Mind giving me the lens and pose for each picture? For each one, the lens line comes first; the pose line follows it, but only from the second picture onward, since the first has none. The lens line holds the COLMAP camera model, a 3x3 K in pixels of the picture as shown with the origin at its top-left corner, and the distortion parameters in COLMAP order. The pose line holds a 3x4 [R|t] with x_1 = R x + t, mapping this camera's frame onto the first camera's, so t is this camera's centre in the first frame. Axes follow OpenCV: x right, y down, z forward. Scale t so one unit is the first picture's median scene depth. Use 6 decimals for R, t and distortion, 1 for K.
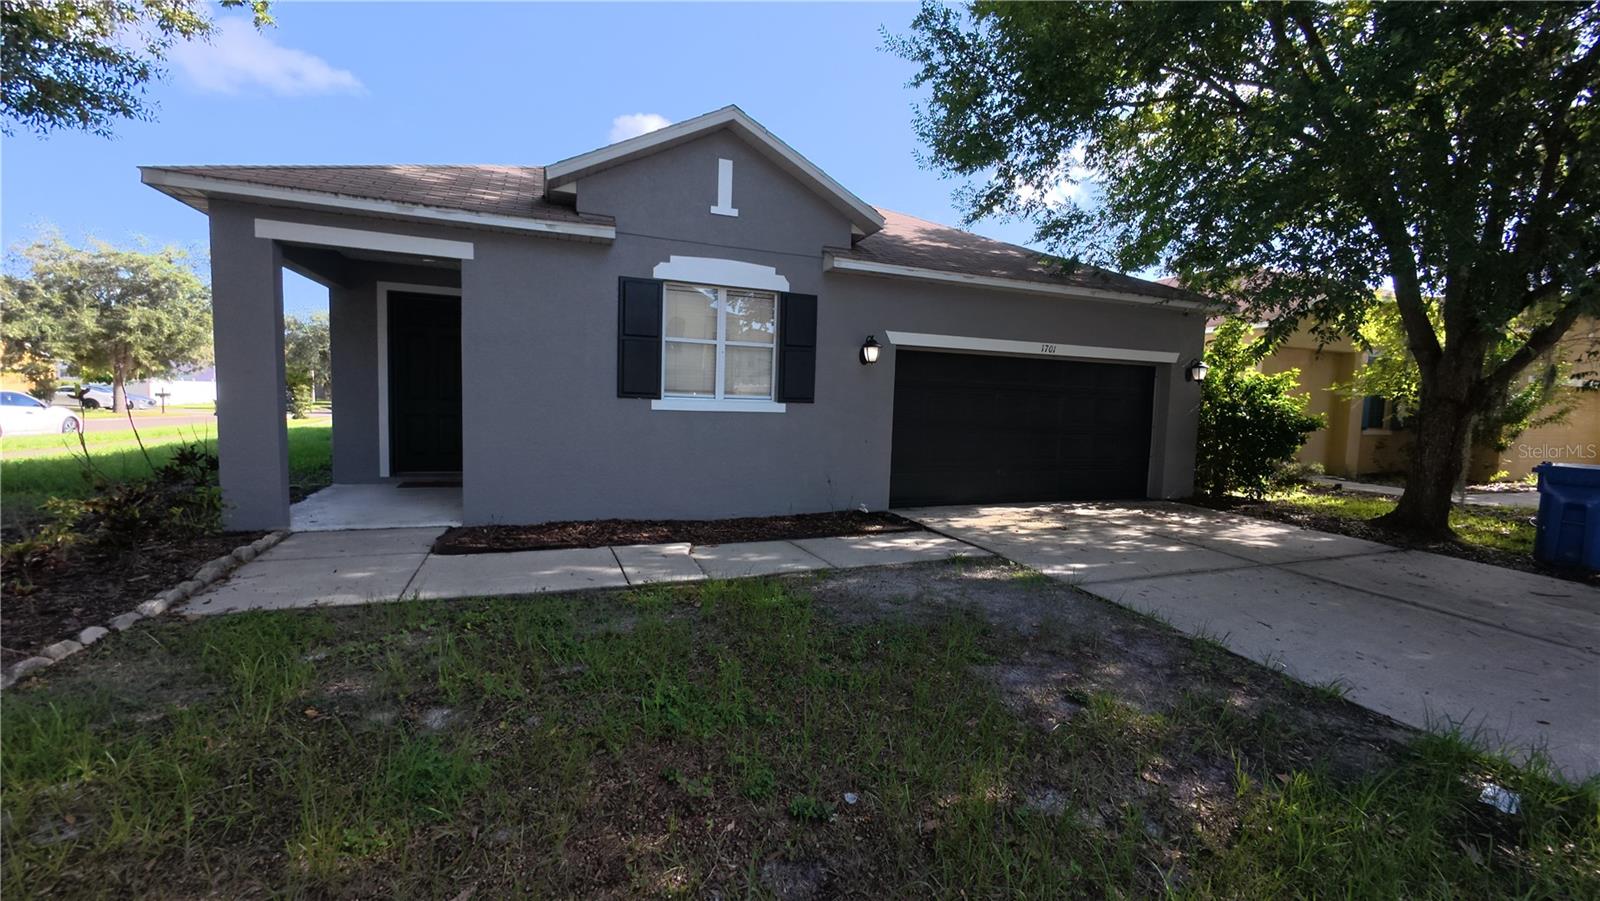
lens RADIAL K [[620.9, 0, 796.1], [0, 620.9, 448.5], [0, 0, 1]] dist [0.001790, -0.000015]
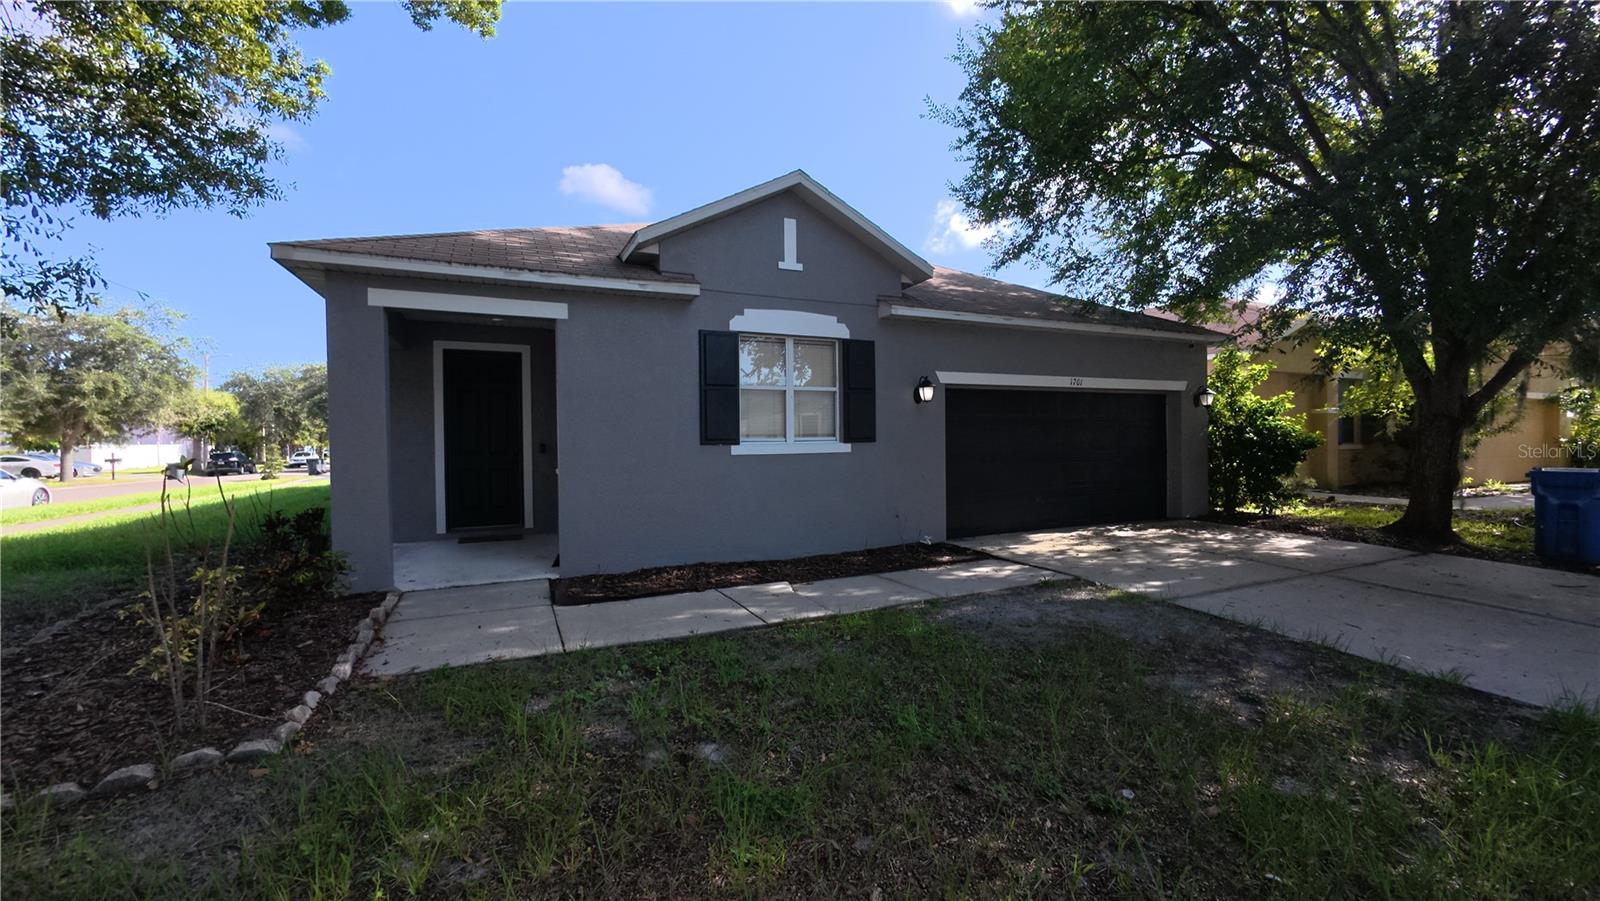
lens RADIAL K [[620.9, 0, 796.1], [0, 620.9, 448.5], [0, 0, 1]] dist [0.001790, -0.000015]
pose [[0.997448, -0.042192, 0.057588, -0.177949], [0.045561, 0.997248, -0.058492, -0.007495], [-0.054962, 0.060967, 0.996625, -0.041698]]
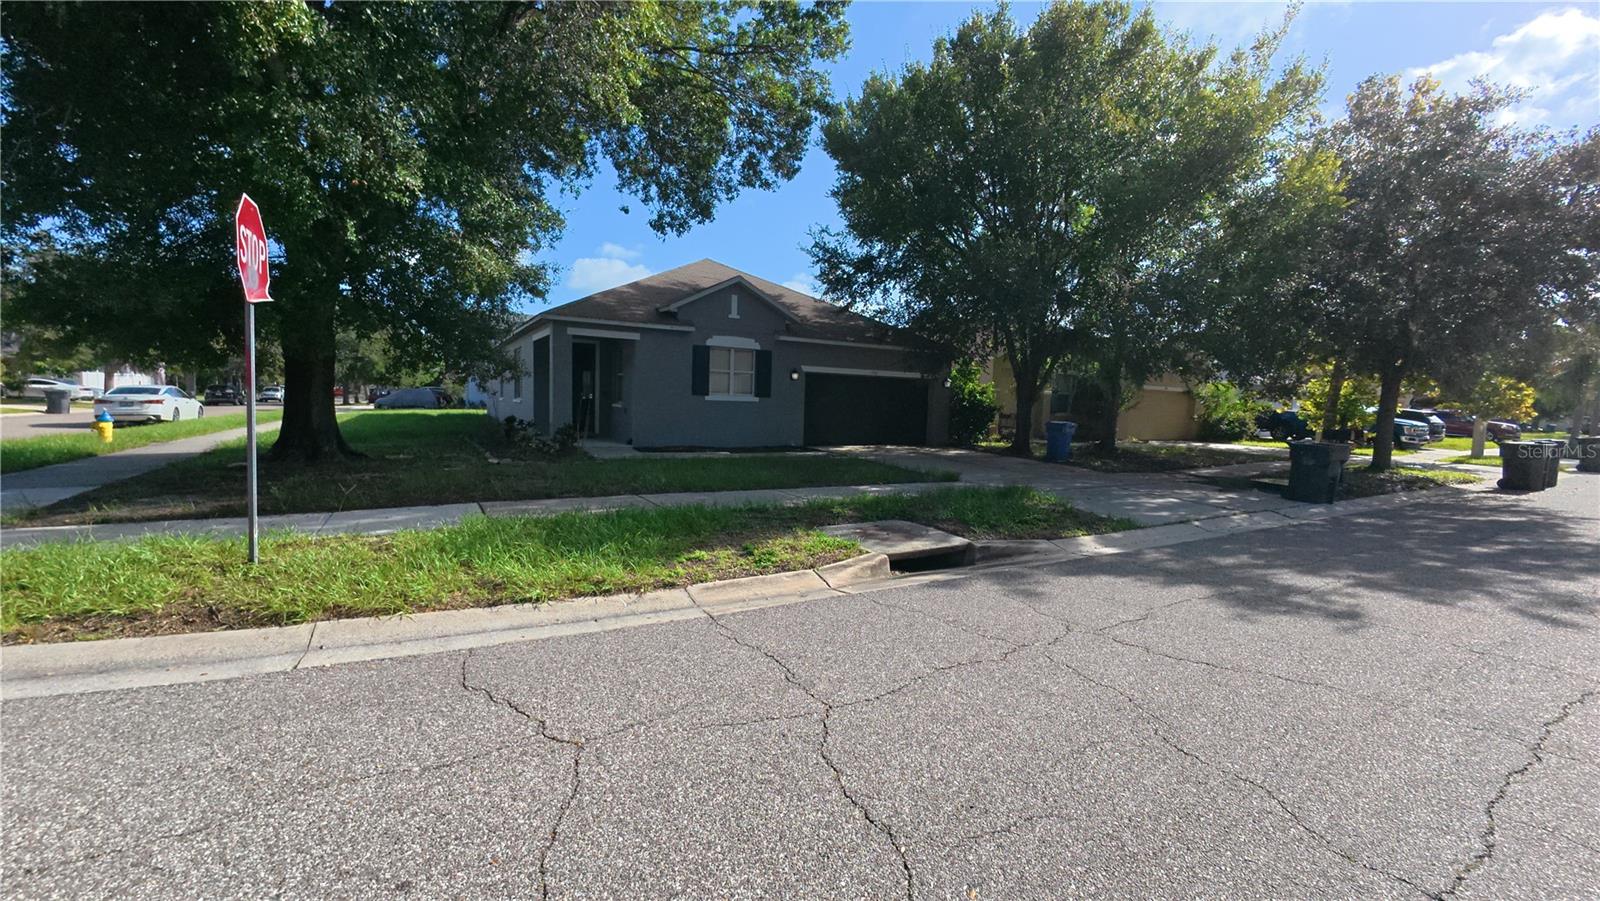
lens RADIAL K [[620.9, 0, 796.1], [0, 620.9, 448.5], [0, 0, 1]] dist [0.001790, -0.000015]
pose [[0.989717, -0.007255, 0.142853, -0.222480], [0.006069, 0.999943, 0.008738, 0.103893], [-0.142908, -0.007781, 0.989705, -1.387689]]
